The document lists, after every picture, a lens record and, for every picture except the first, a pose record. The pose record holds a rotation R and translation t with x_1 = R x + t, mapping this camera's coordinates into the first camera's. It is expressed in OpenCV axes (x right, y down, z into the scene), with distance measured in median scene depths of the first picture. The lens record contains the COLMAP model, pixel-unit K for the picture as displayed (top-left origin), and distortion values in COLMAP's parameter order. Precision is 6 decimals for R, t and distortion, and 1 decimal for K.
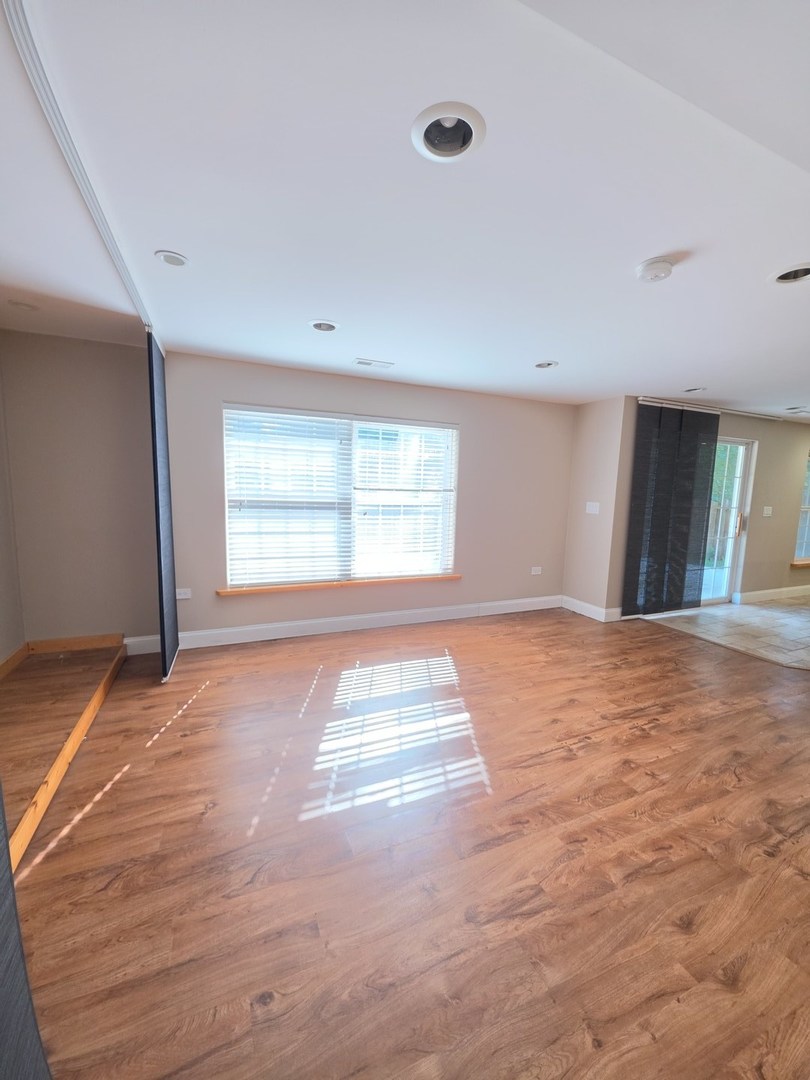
lens RADIAL K [[430.8, 0, 414.3], [0, 430.8, 539.3], [0, 0, 1]] dist [0.013770, -0.009853]
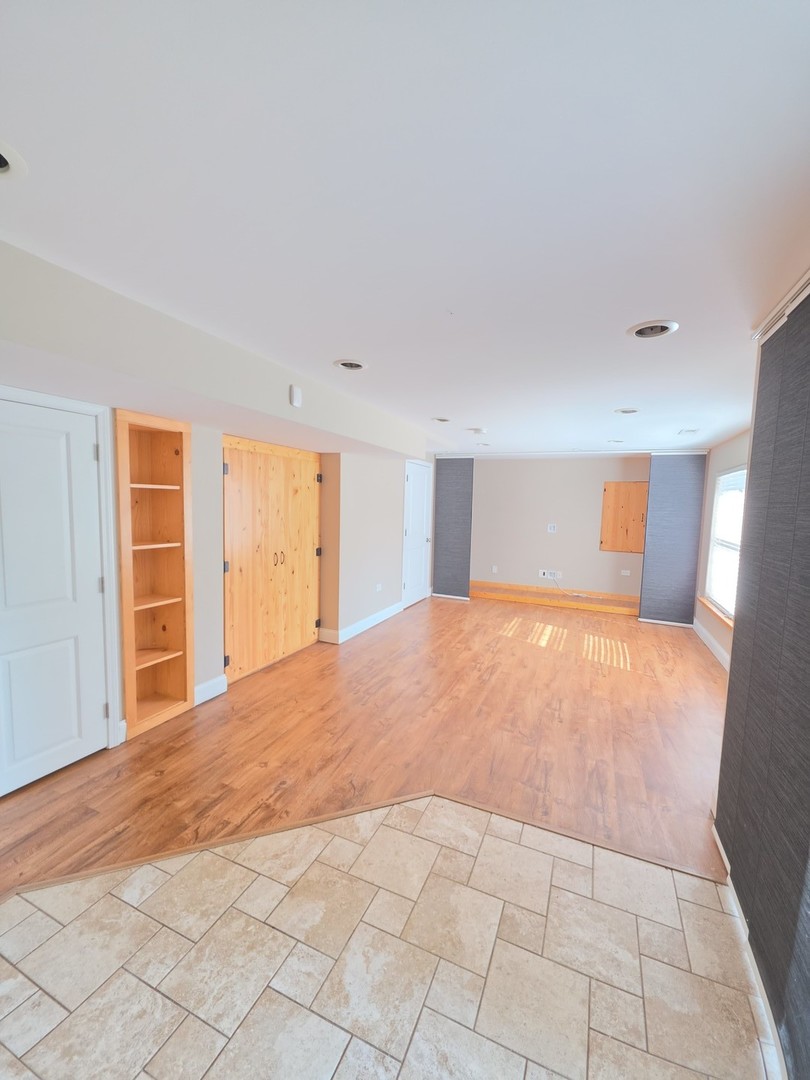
lens RADIAL K [[430.8, 0, 410.6], [0, 430.8, 543.7], [0, 0, 1]] dist [0.013770, -0.009853]
pose [[-0.730655, 0.014942, -0.682583, 1.606387], [-0.132377, 0.977688, 0.163102, -0.215579], [0.669790, 0.209530, -0.712375, 1.662734]]
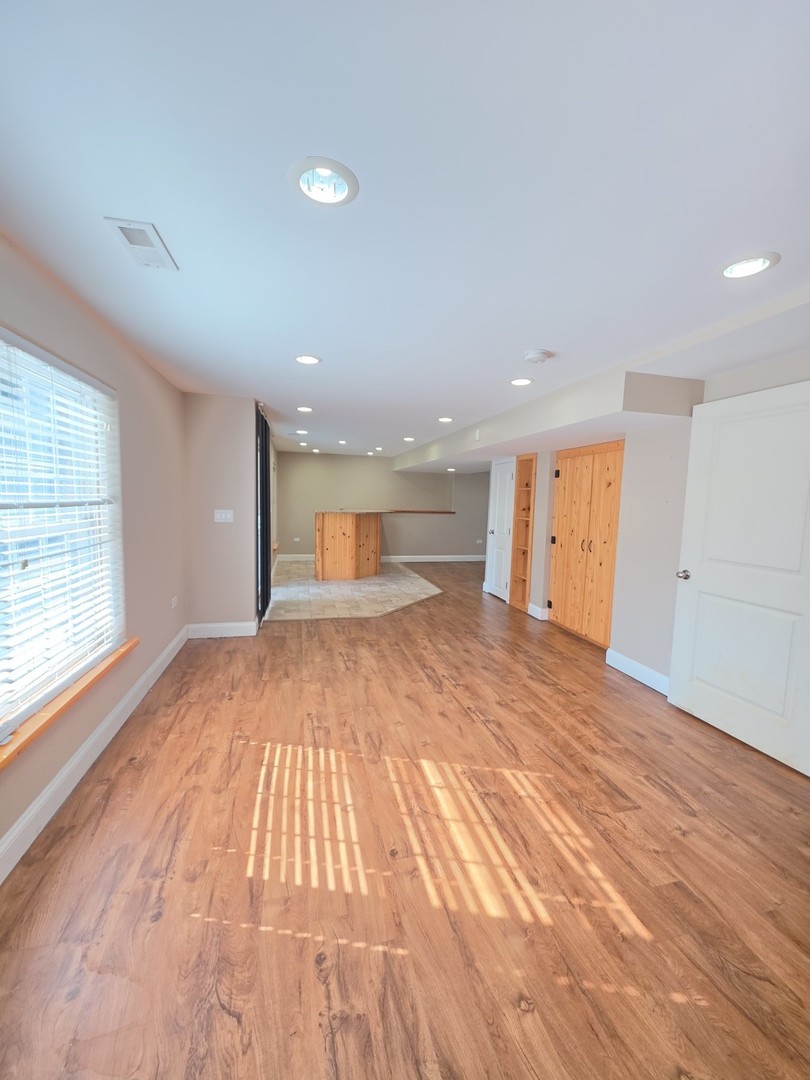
lens RADIAL K [[430.8, 0, 404.0], [0, 430.8, 540.0], [0, 0, 1]] dist [0.013770, -0.009853]
pose [[0.176556, -0.115621, 0.977476, -0.641506], [0.094215, 0.990502, 0.100144, -0.126051], [-0.979771, 0.074411, 0.185772, 0.766085]]
